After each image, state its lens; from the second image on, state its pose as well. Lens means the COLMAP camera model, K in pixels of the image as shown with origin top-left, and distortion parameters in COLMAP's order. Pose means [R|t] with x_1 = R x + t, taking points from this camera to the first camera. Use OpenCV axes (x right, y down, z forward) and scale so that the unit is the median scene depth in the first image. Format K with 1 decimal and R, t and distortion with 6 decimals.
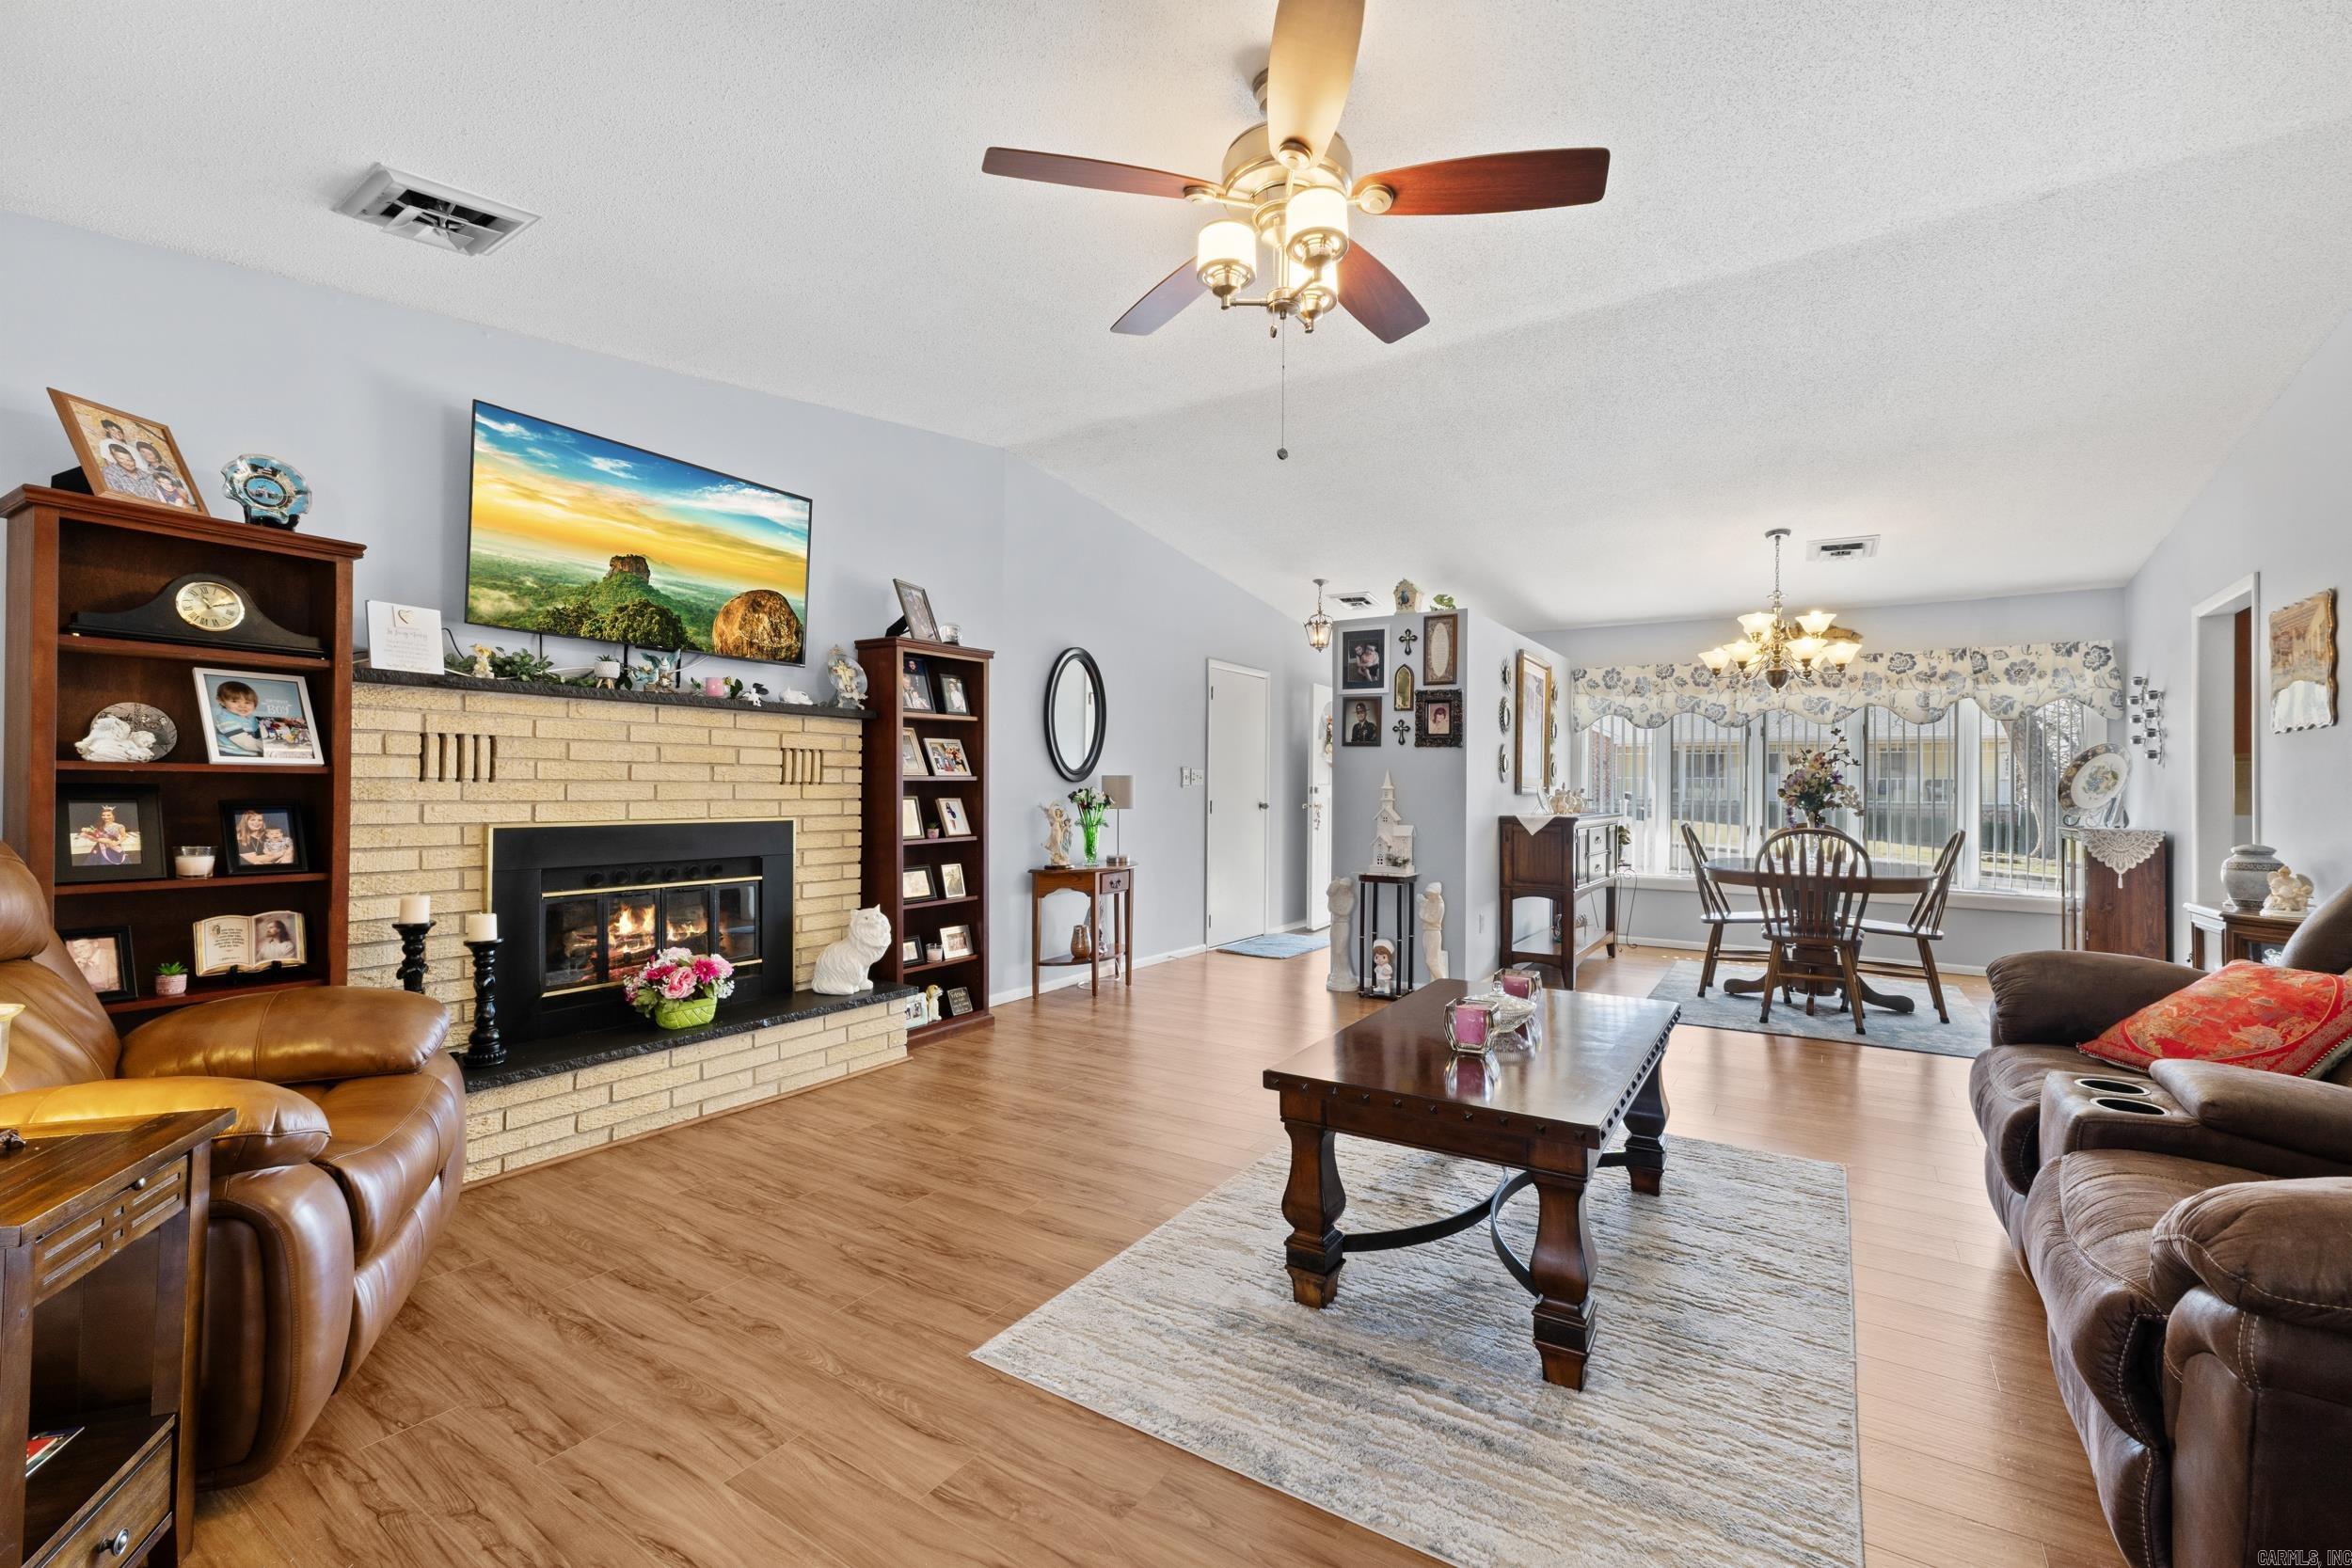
lens RADIAL K [[988.2, 0, 1197.8], [0, 988.2, 779.0], [0, 0, 1]] dist [0.017029, -0.000325]
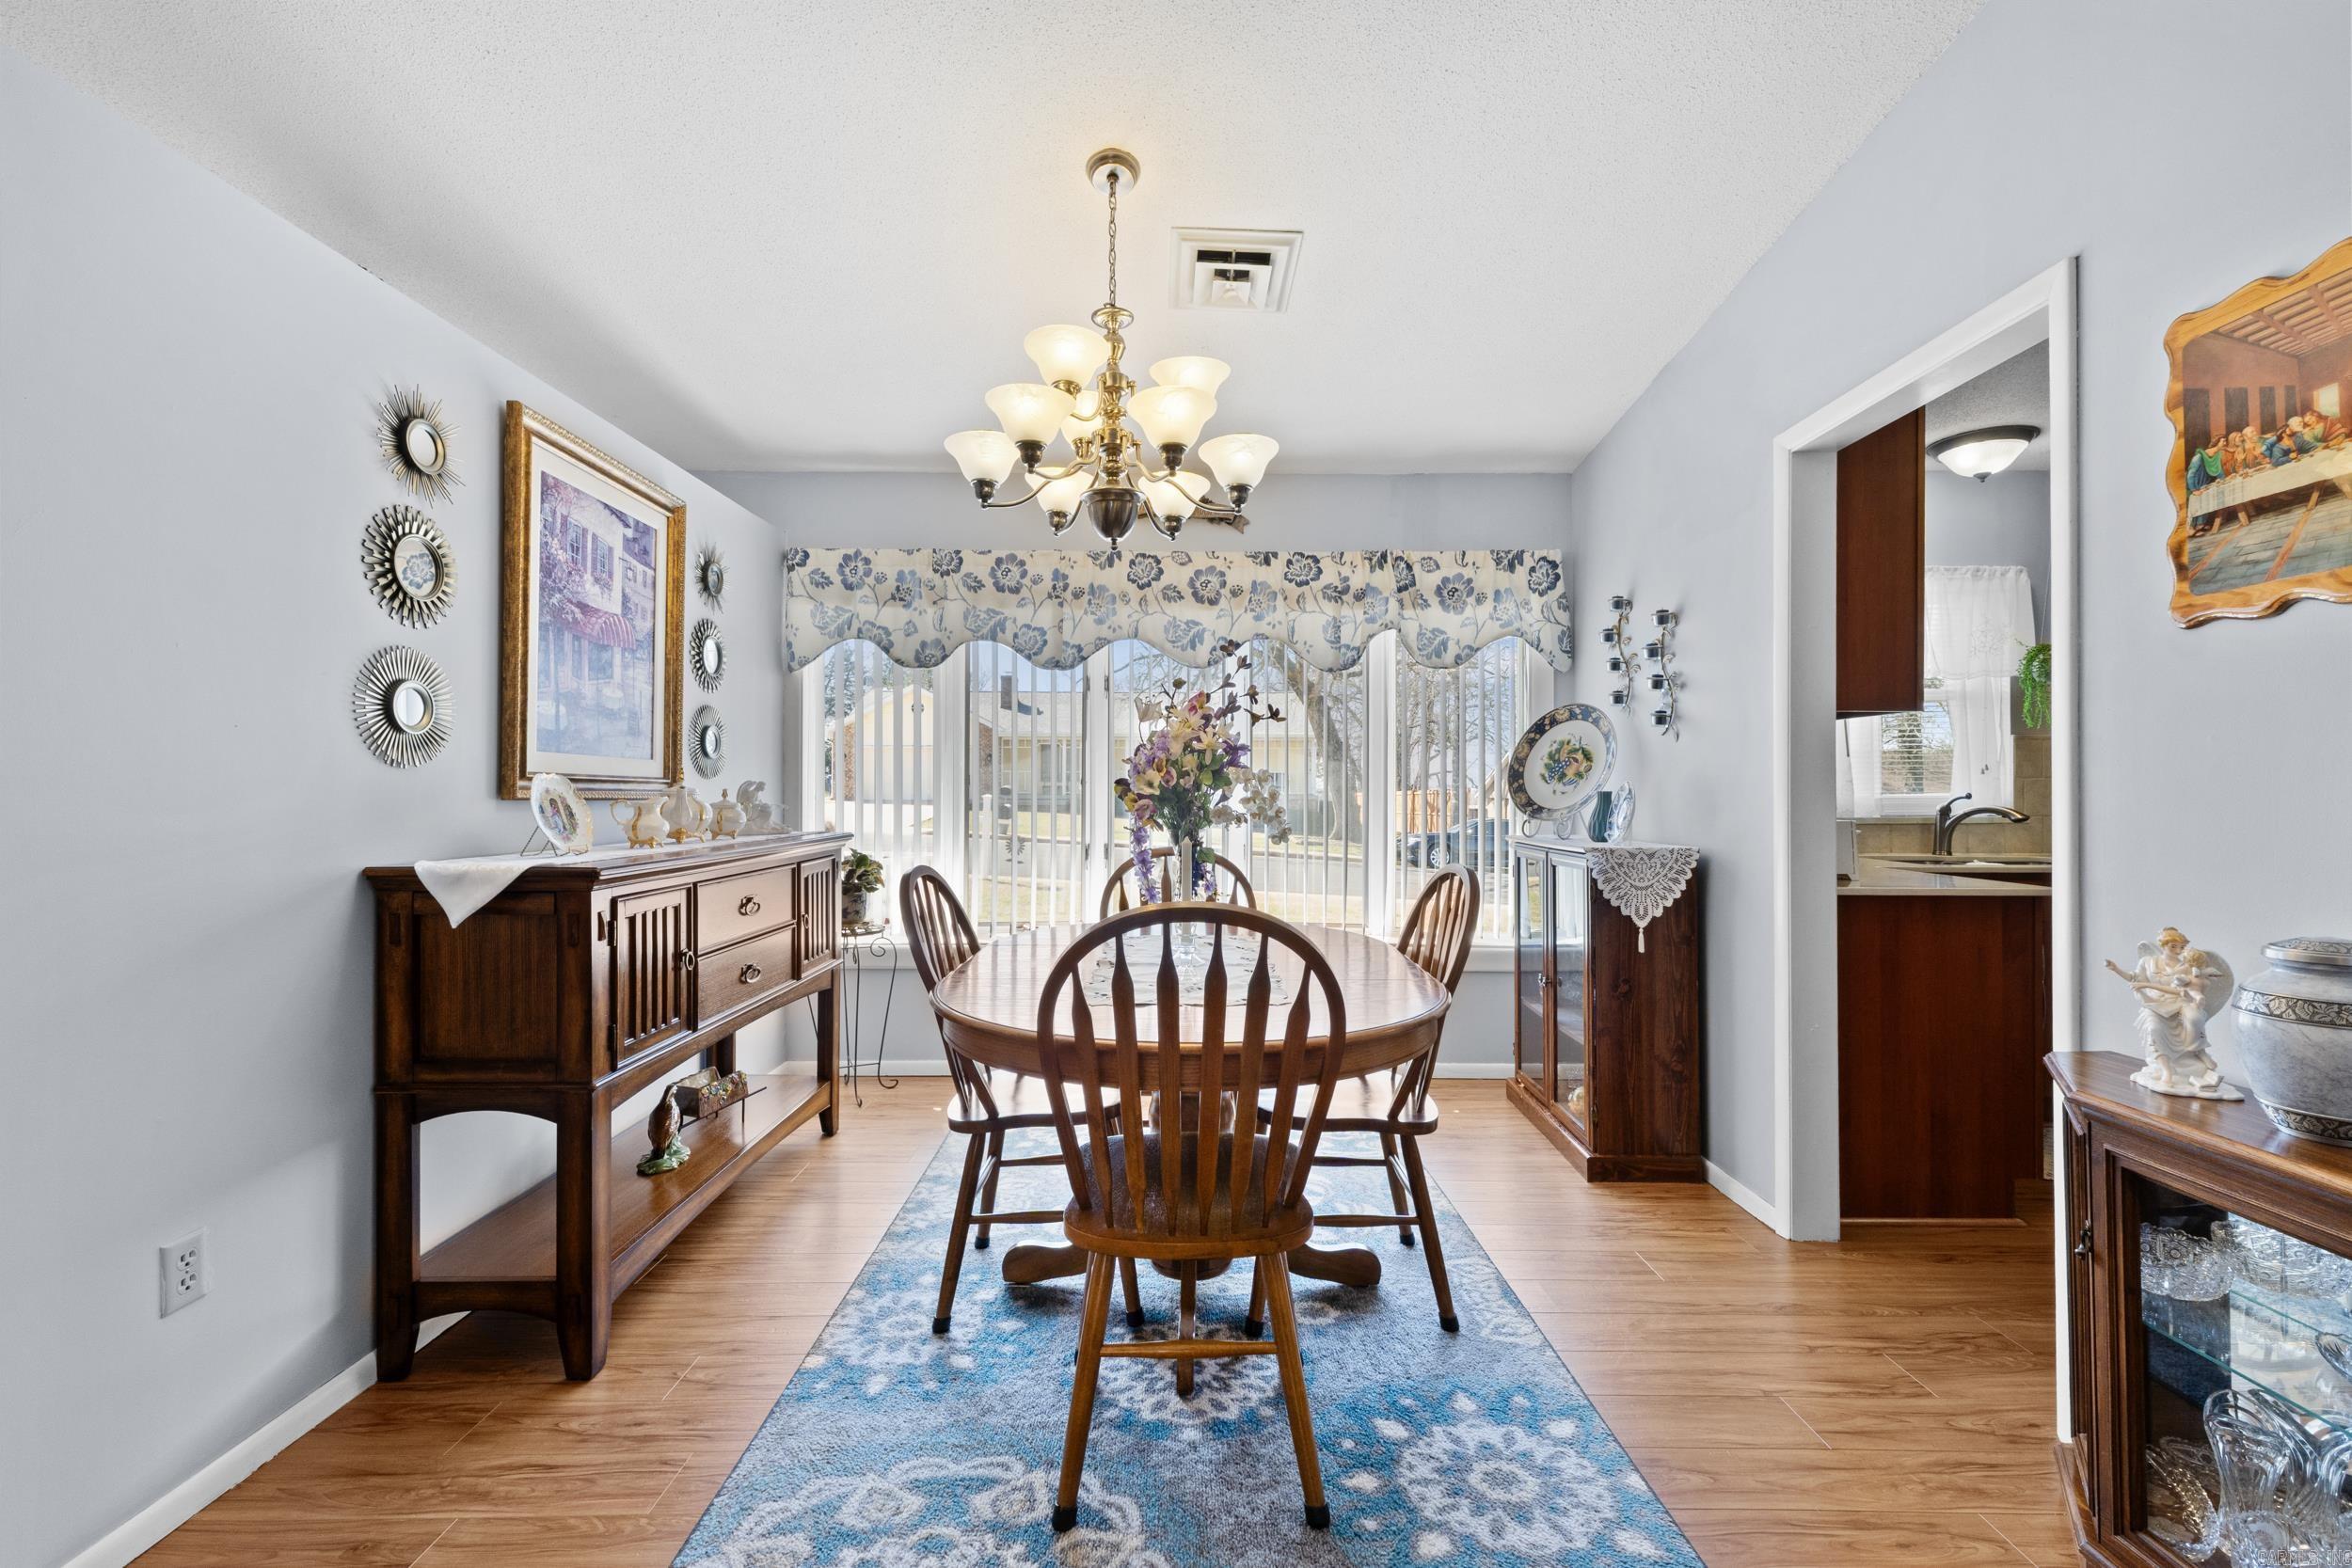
lens RADIAL K [[987.0, 0, 1180.6], [0, 987.0, 782.3], [0, 0, 1]] dist [0.001538, 0.000151]
pose [[0.844532, -0.005933, 0.535473, 0.363755], [0.001190, 0.999957, 0.009202, 0.007176], [-0.535504, -0.007134, 0.844502, 0.601195]]
